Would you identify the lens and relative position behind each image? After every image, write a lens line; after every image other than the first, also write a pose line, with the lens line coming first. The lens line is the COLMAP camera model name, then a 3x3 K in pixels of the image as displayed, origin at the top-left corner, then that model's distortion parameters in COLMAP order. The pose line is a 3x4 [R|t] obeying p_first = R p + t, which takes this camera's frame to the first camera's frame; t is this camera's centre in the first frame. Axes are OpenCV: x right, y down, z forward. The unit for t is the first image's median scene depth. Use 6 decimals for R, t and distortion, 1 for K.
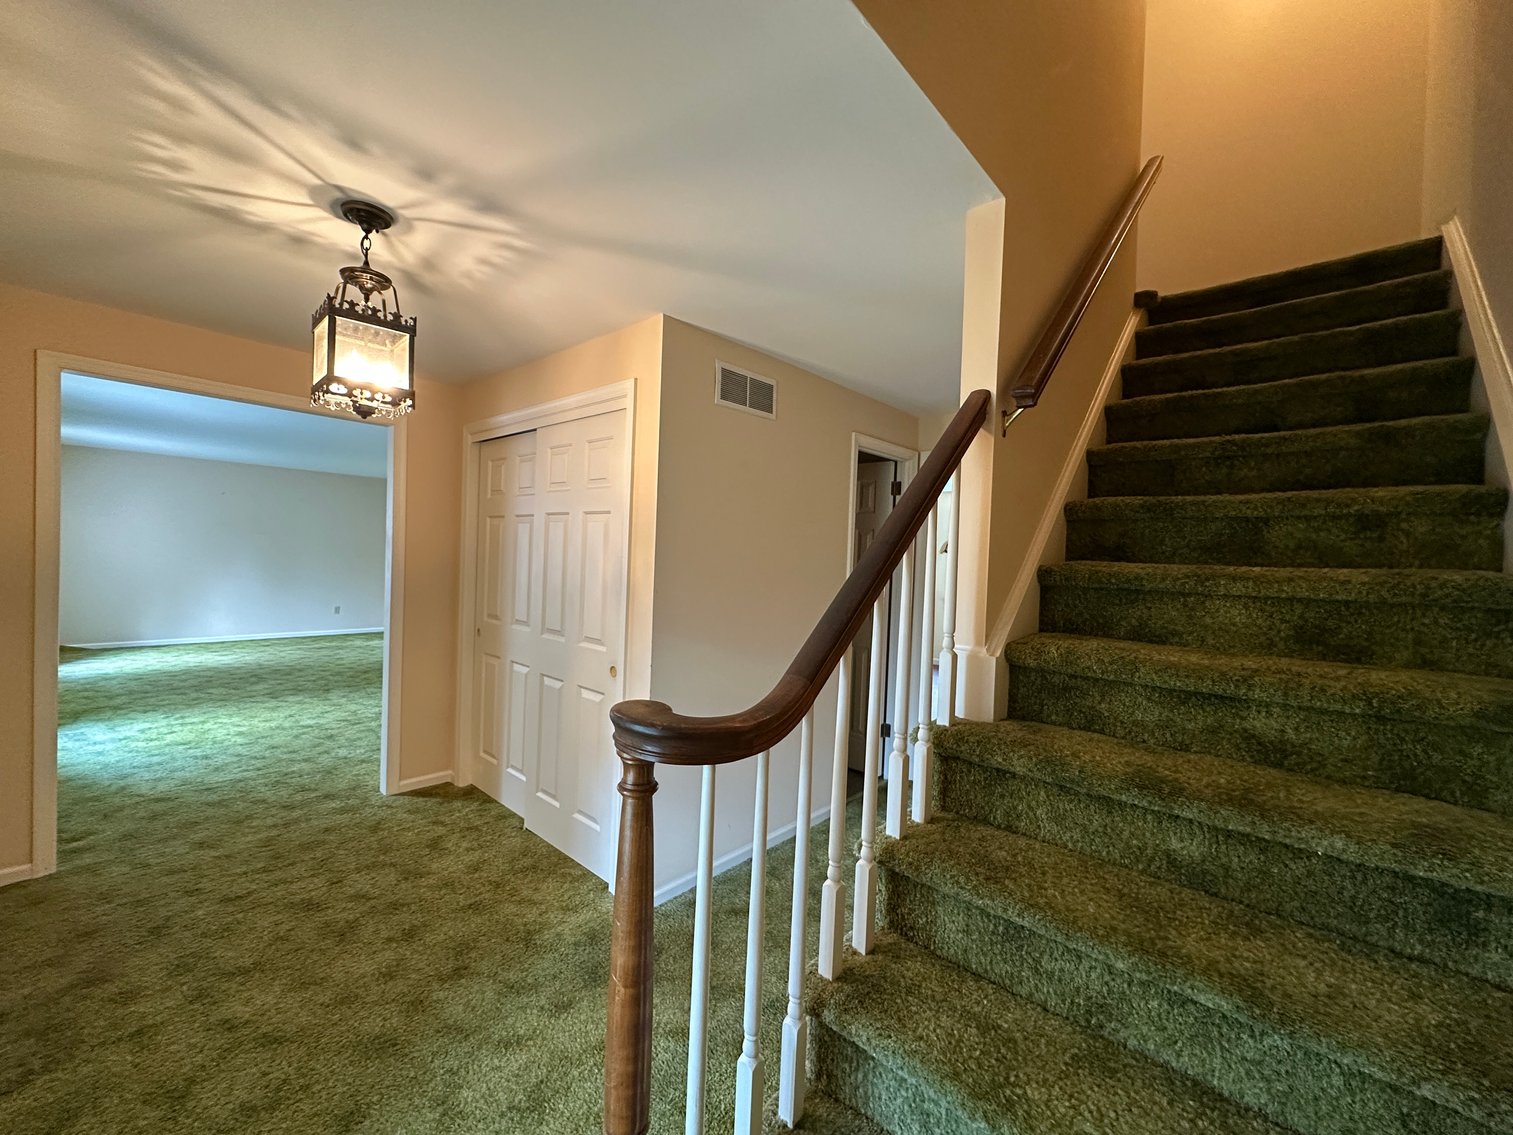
lens RADIAL K [[607.1, 0, 747.5], [0, 607.1, 567.3], [0, 0, 1]] dist [-0.003823, 0.000510]
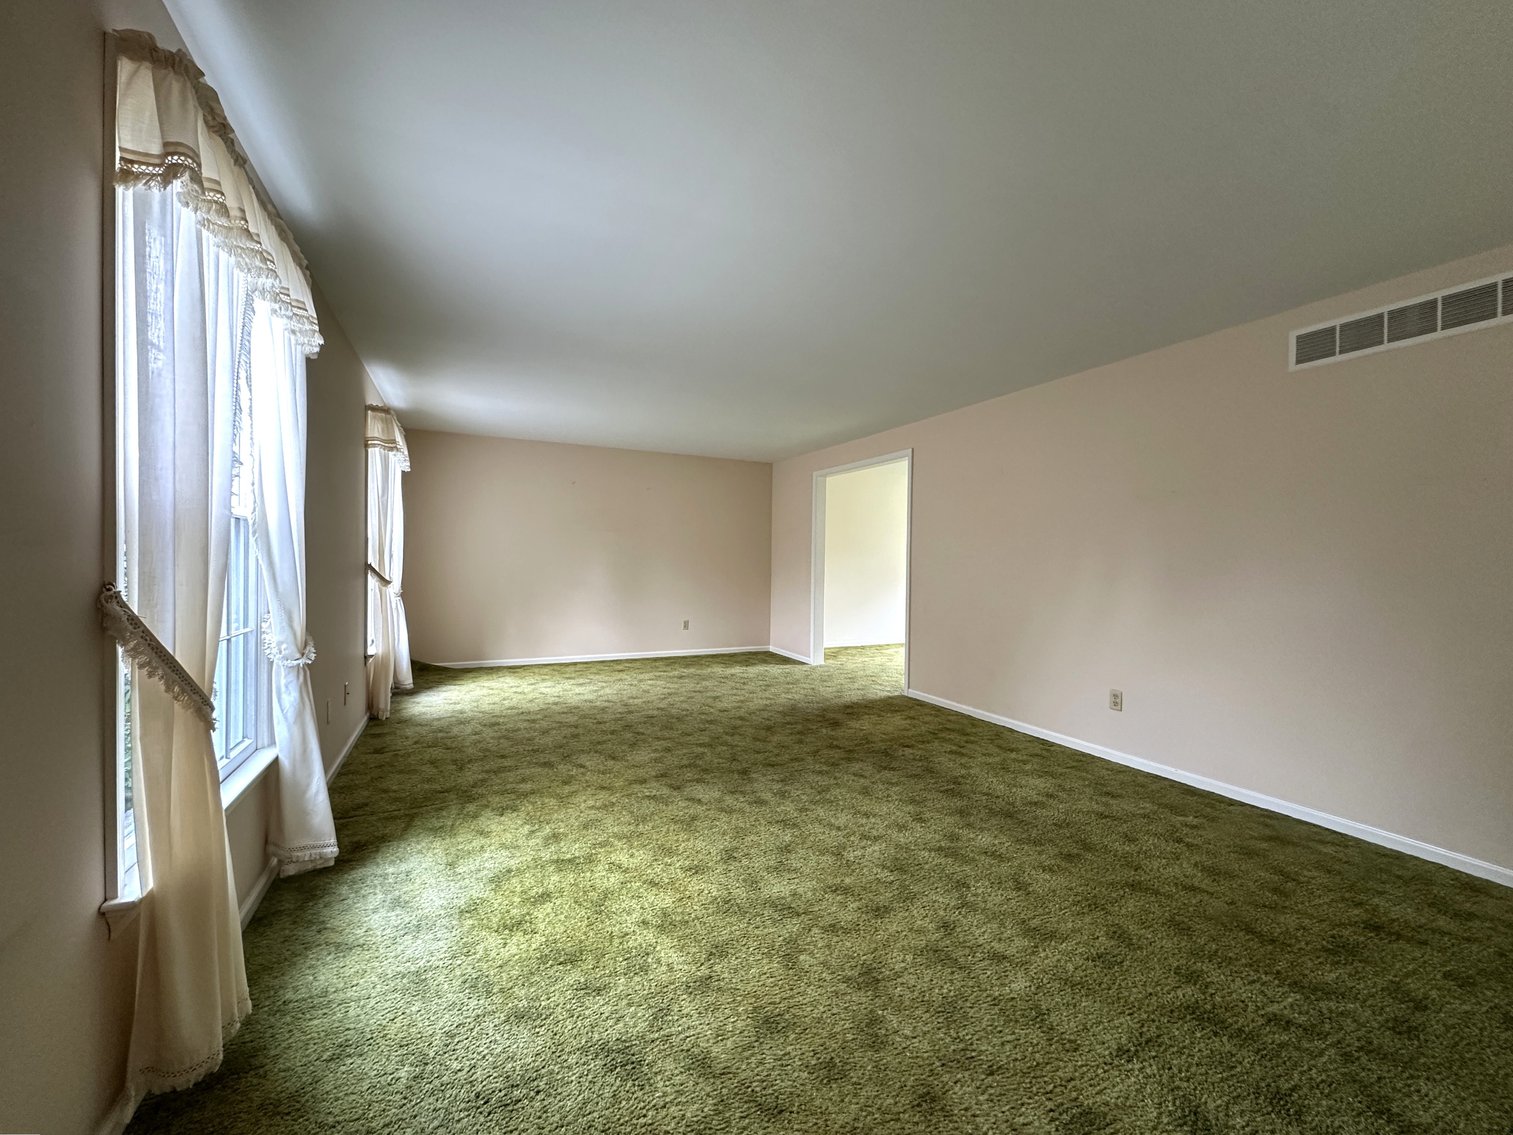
lens RADIAL K [[607.1, 0, 756.0], [0, 607.1, 567.8], [0, 0, 1]] dist [-0.003823, 0.000510]
pose [[0.925575, -0.021699, -0.377942, -0.626435], [0.015409, 0.999688, -0.019658, 0.024764], [0.378250, 0.012372, 0.925621, 0.632991]]
